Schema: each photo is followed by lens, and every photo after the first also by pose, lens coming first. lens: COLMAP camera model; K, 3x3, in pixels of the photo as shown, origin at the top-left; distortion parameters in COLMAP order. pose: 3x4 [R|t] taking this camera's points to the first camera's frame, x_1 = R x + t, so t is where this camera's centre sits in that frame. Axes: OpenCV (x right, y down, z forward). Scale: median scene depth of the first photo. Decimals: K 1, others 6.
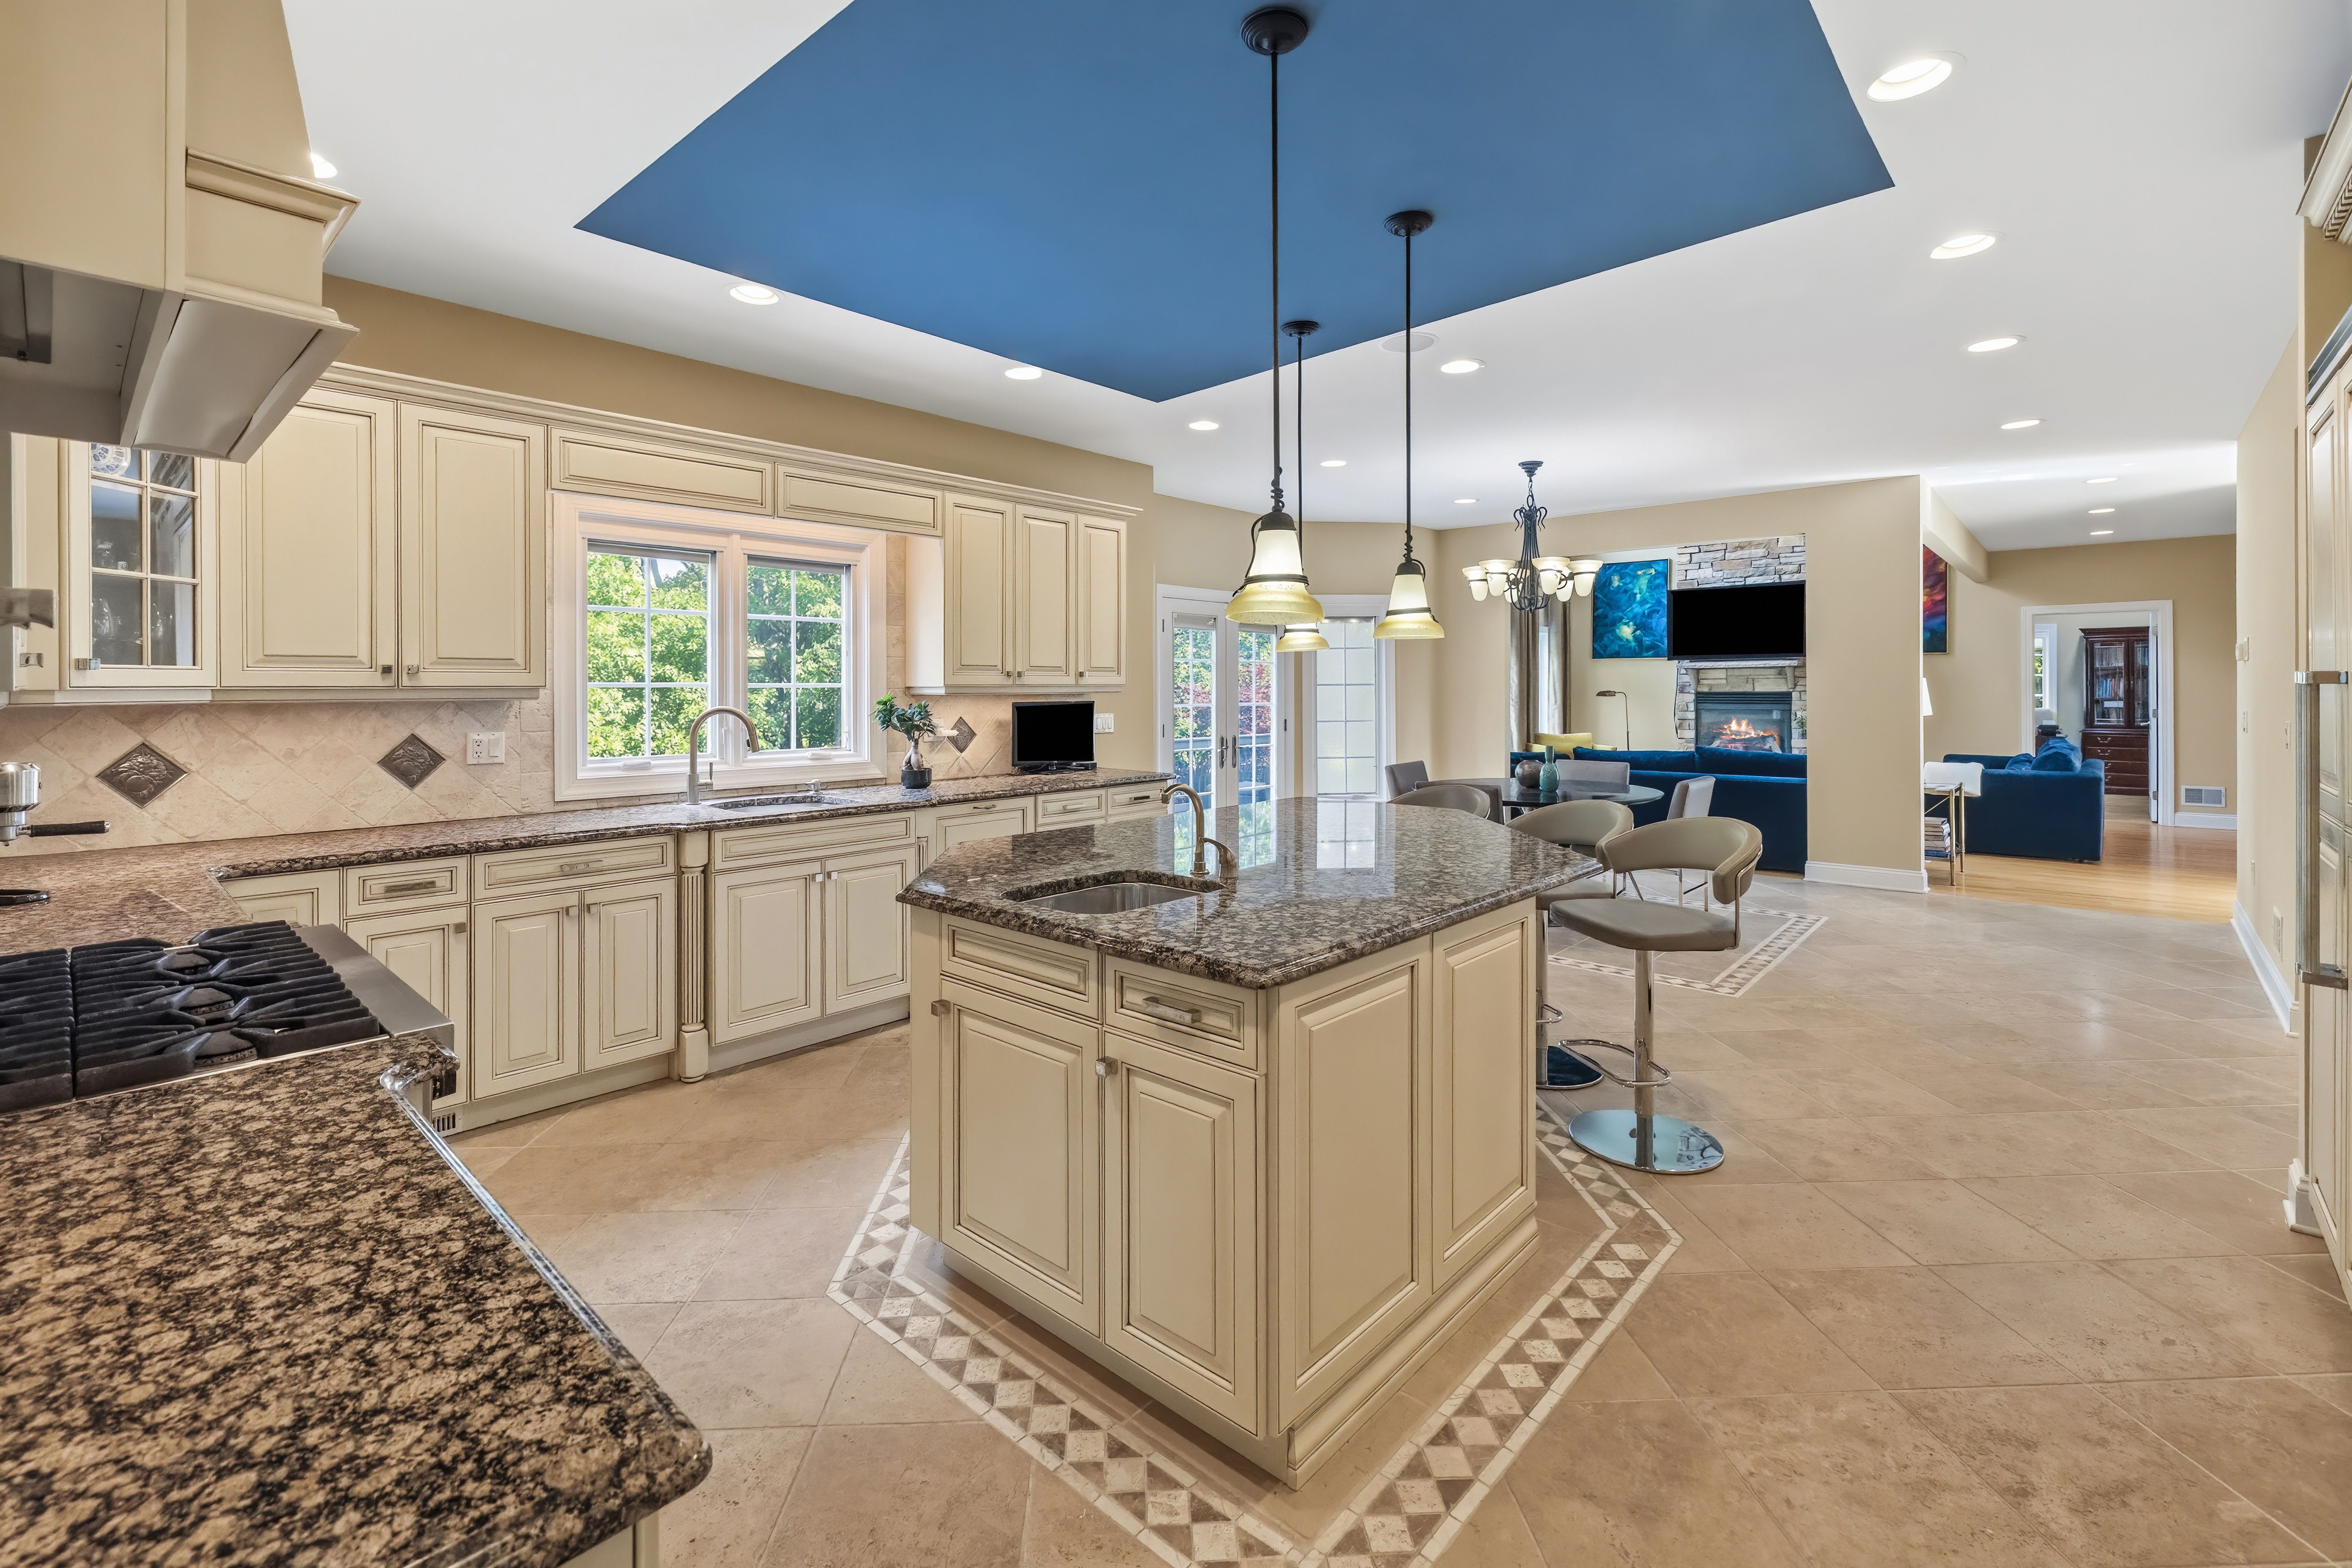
lens RADIAL K [[1010.3, 0, 1175.9], [0, 1010.3, 692.9], [0, 0, 1]] dist [0.004477, -0.000052]
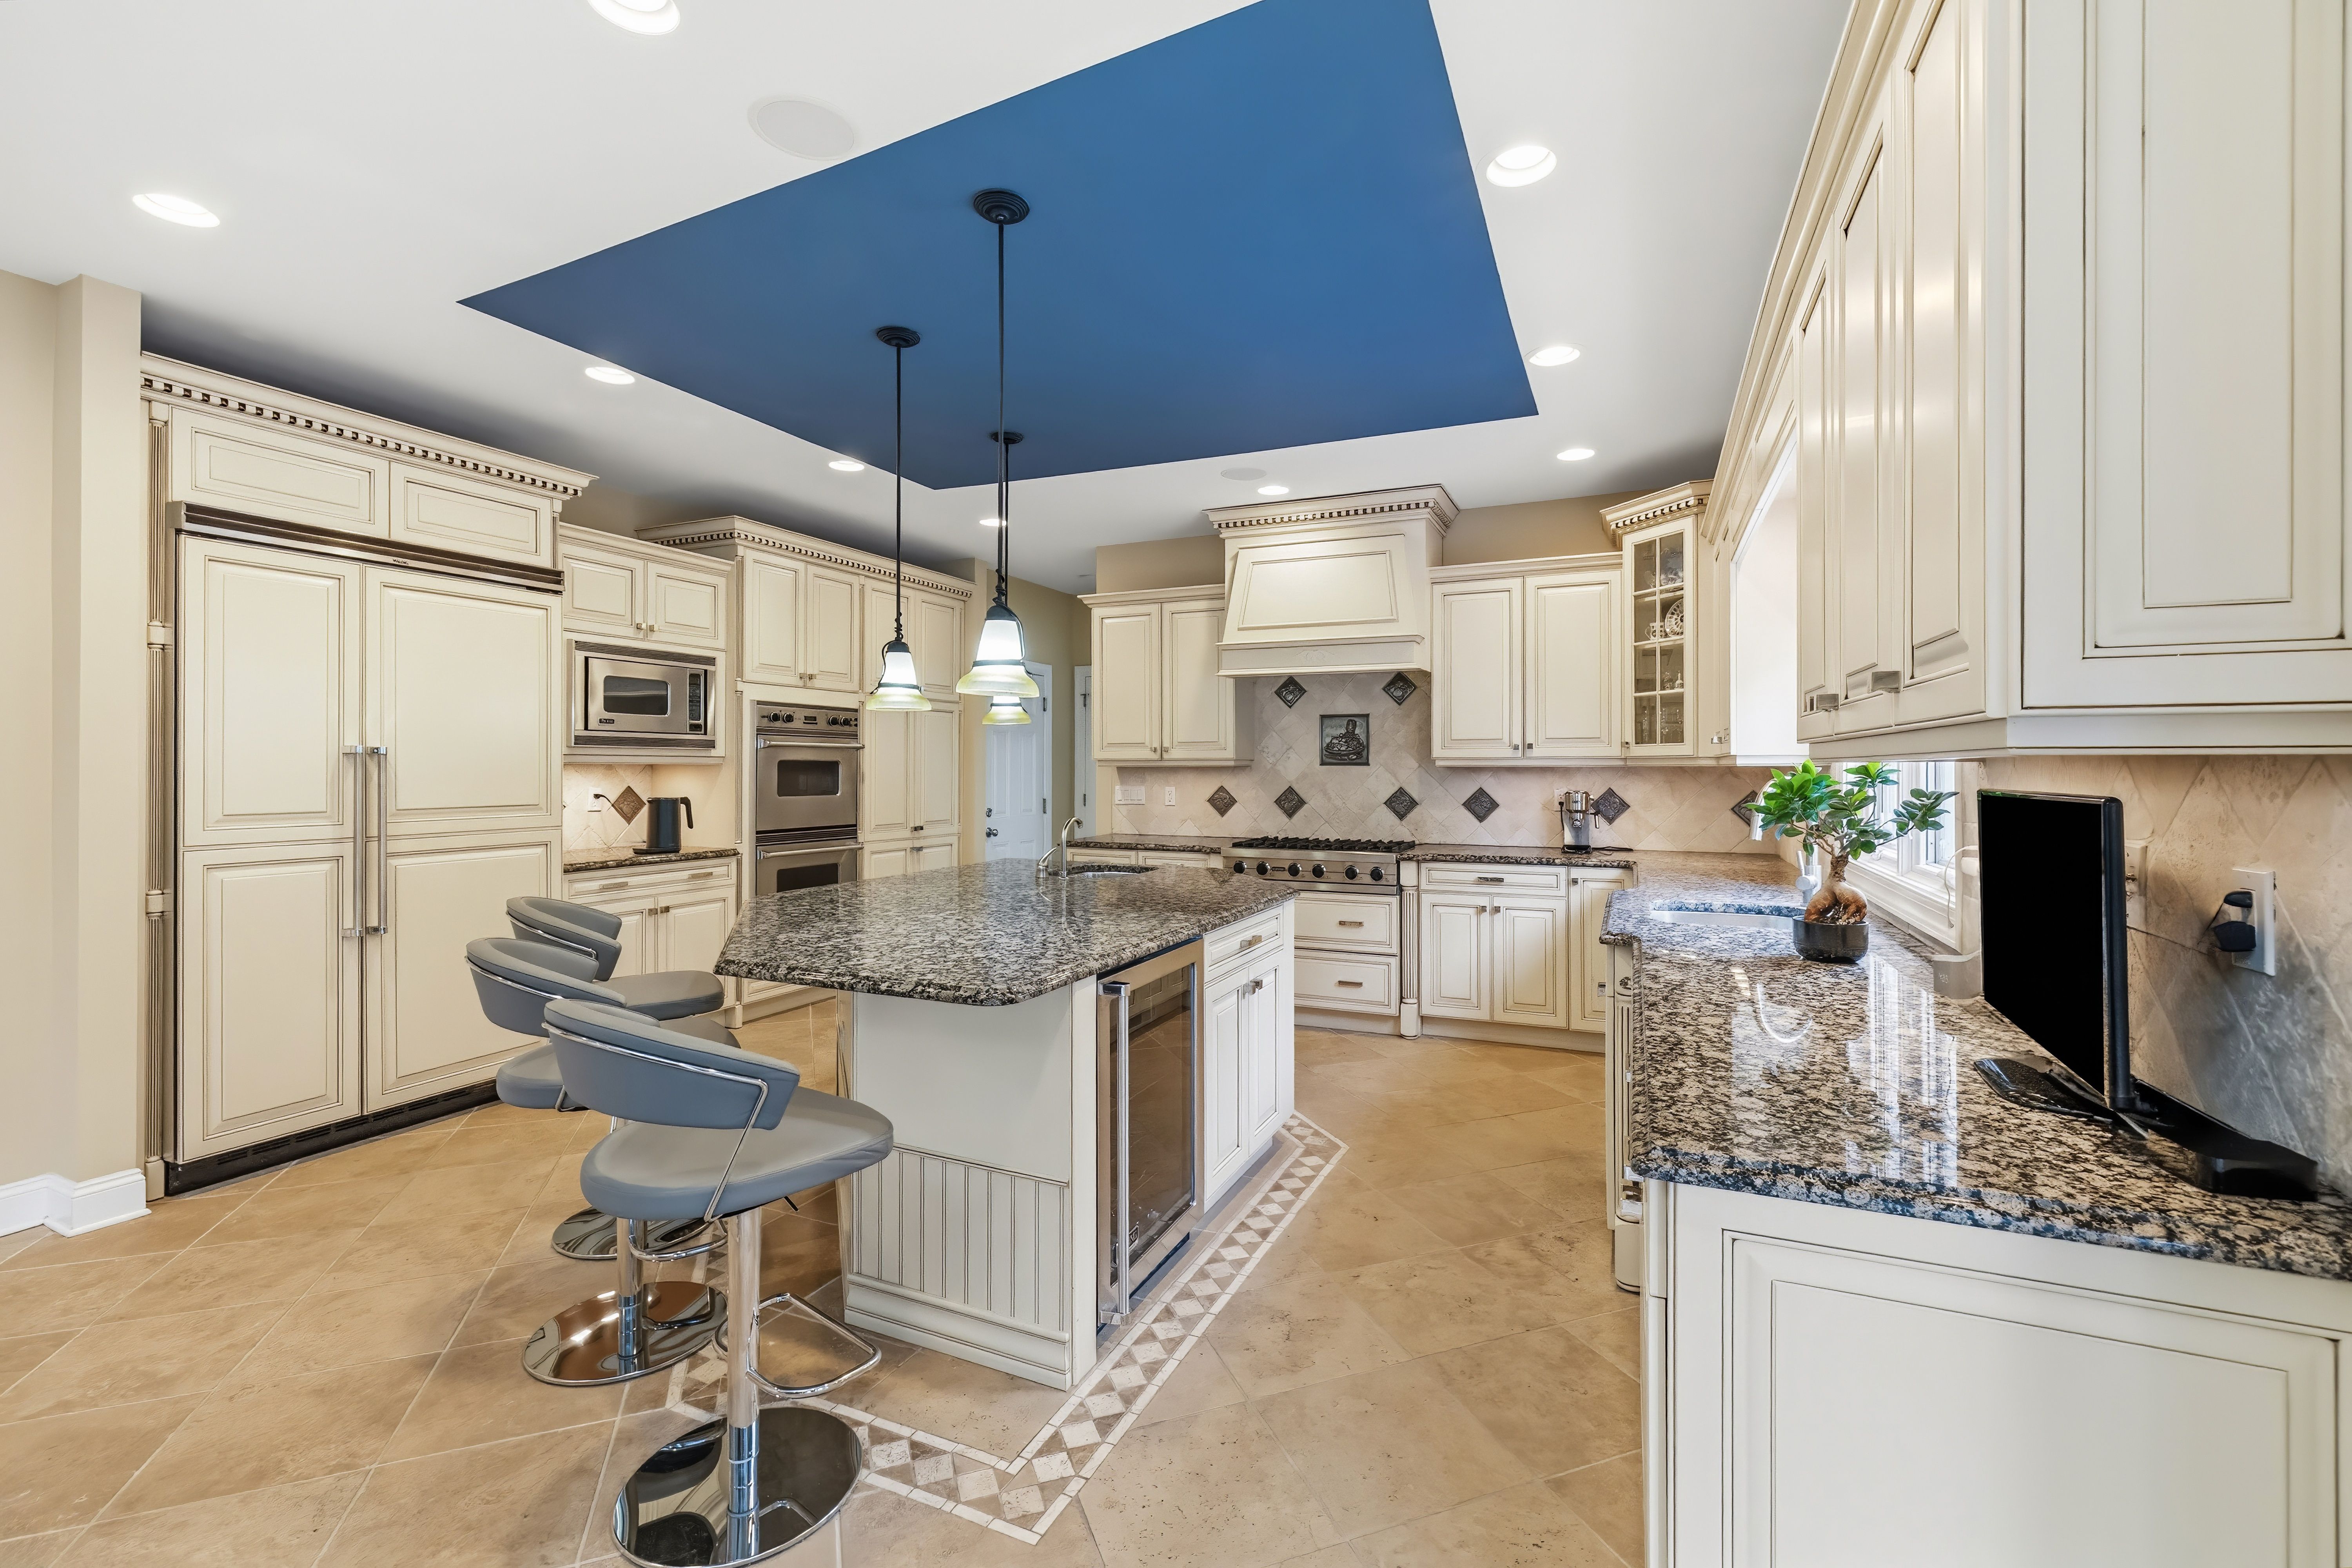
lens RADIAL K [[1010.3, 0, 1180.6], [0, 1010.3, 763.7], [0, 0, 1]] dist [0.004477, -0.000052]
pose [[-0.951341, 0.000316, -0.308139, 0.081833], [-0.001217, 0.999988, 0.004783, -0.000059], [0.308137, 0.004925, -0.951329, 0.632960]]
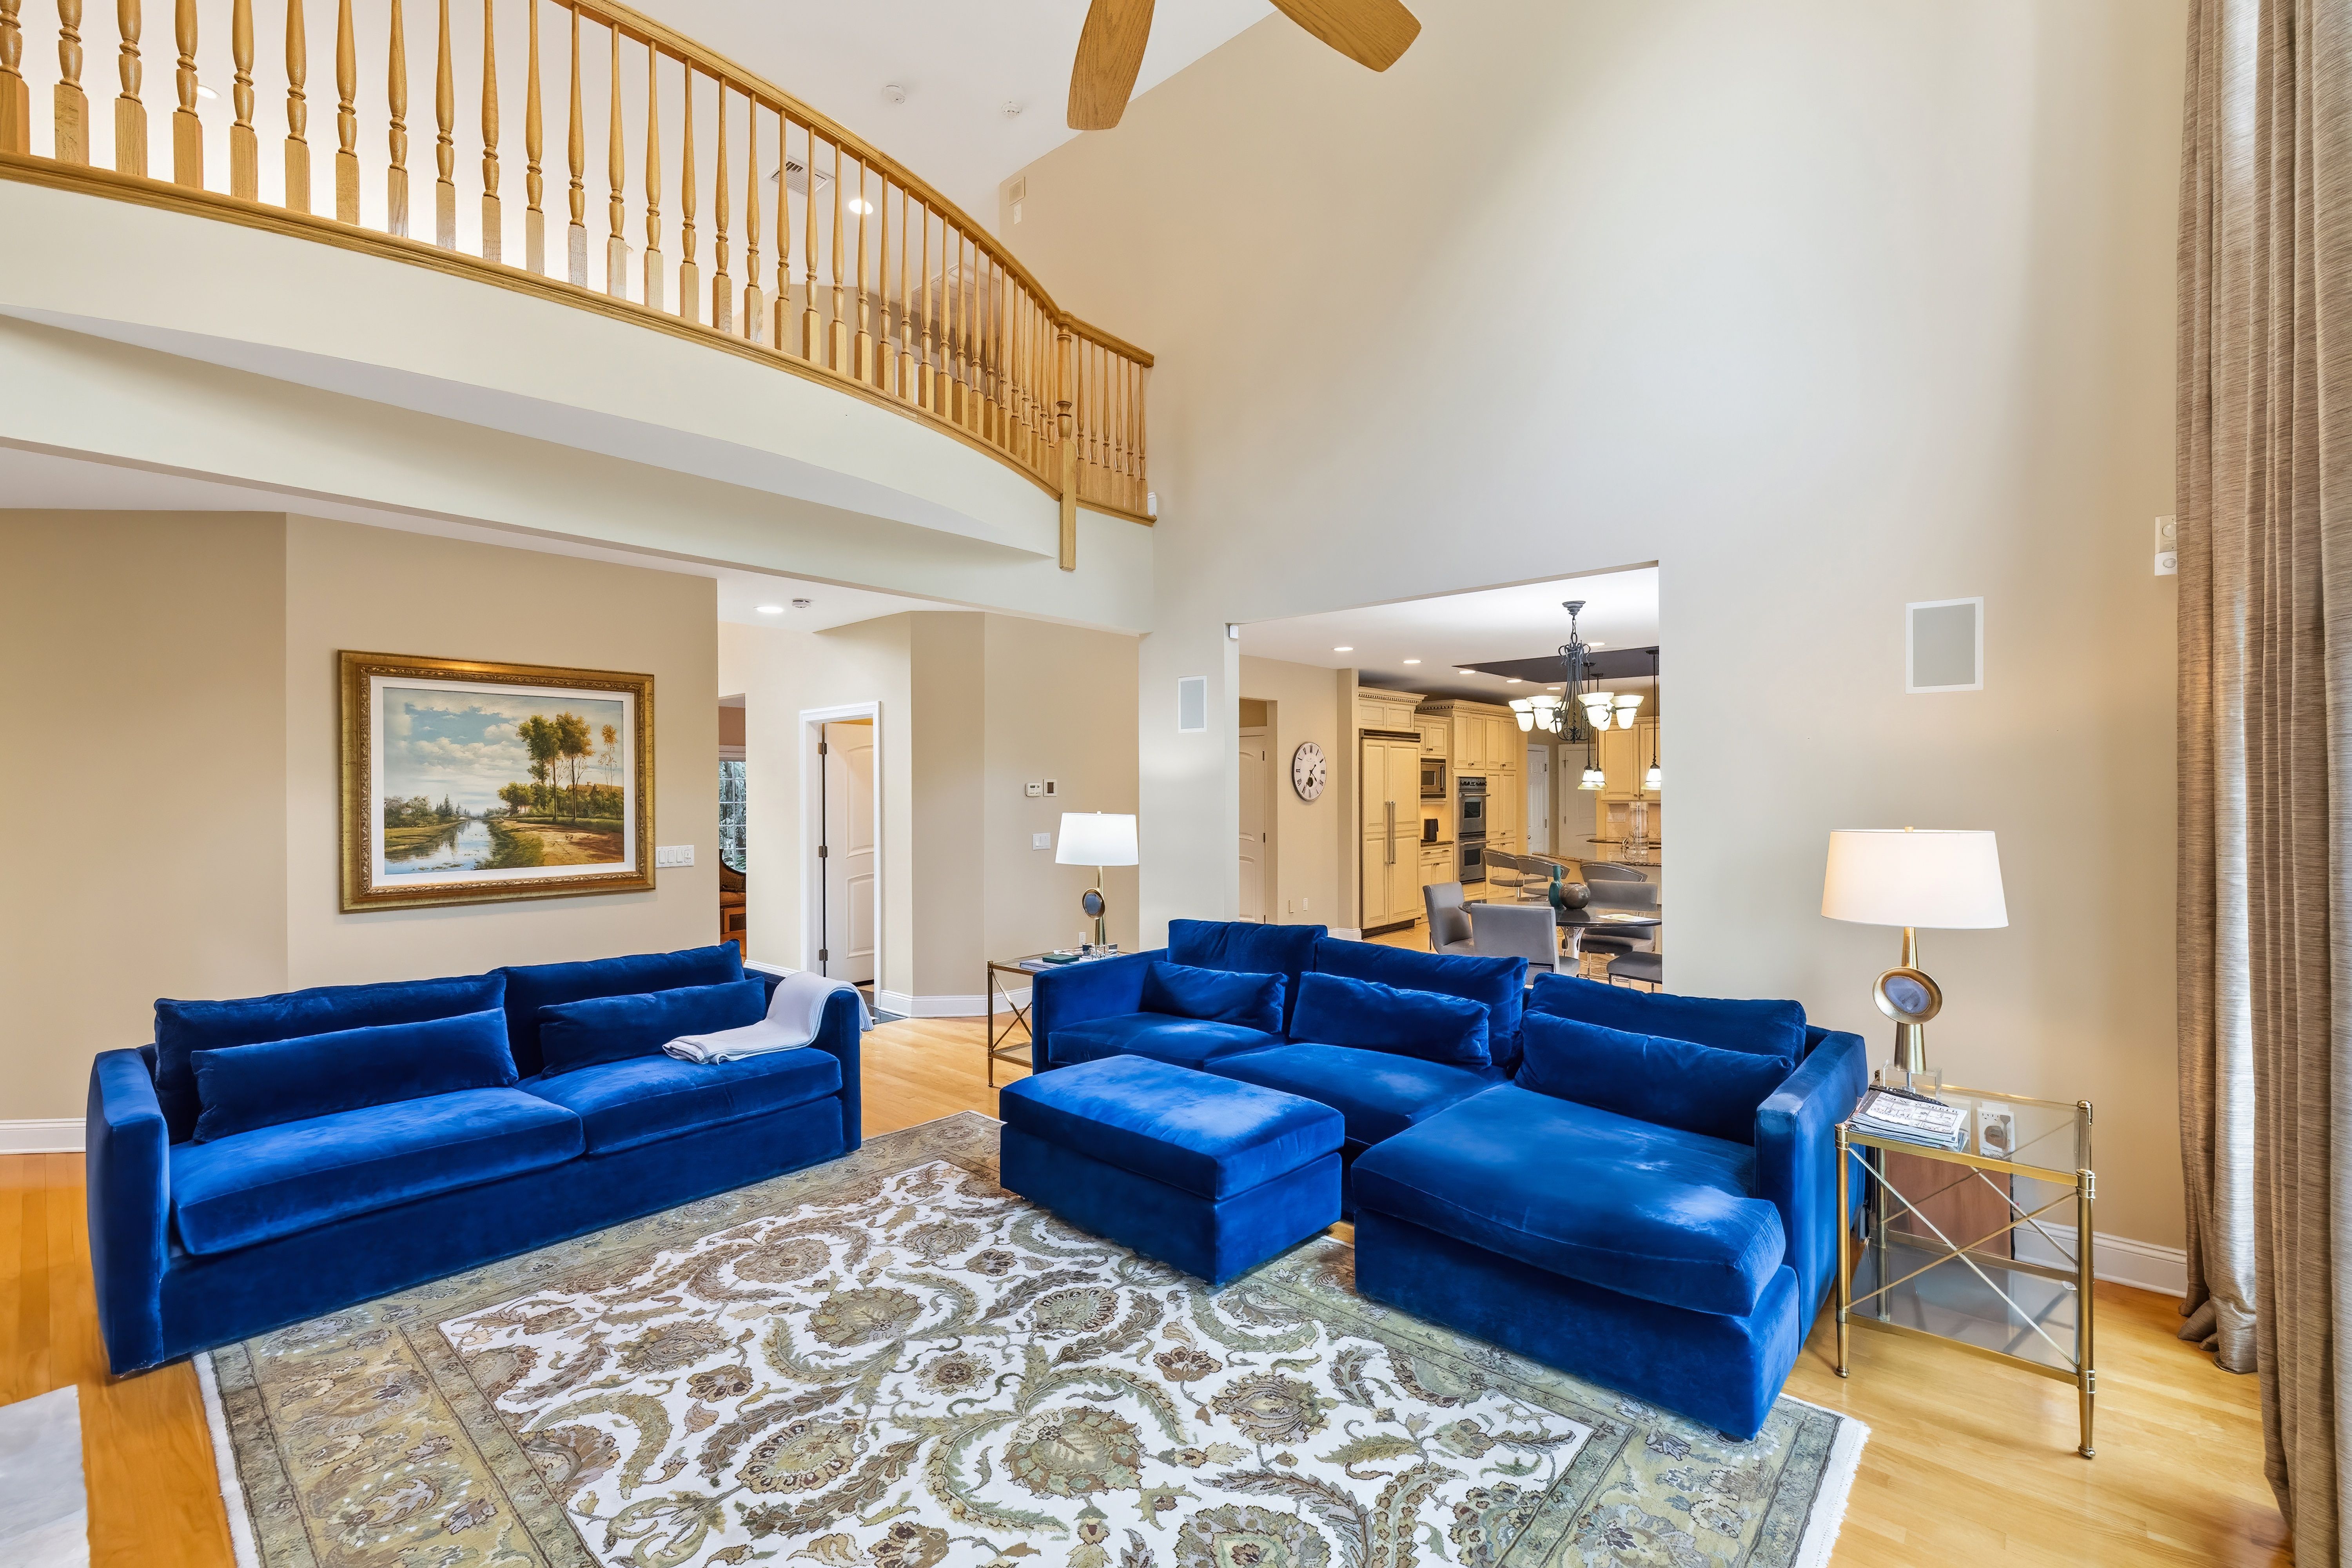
lens RADIAL K [[1010.3, 0, 1166.3], [0, 1010.3, 788.1], [0, 0, 1]] dist [0.004477, -0.000052]
pose [[-0.999924, 0.010016, -0.007191, 0.484590], [0.009986, 0.999941, 0.004211, -0.024862], [0.007233, 0.004139, -0.999965, 1.265272]]
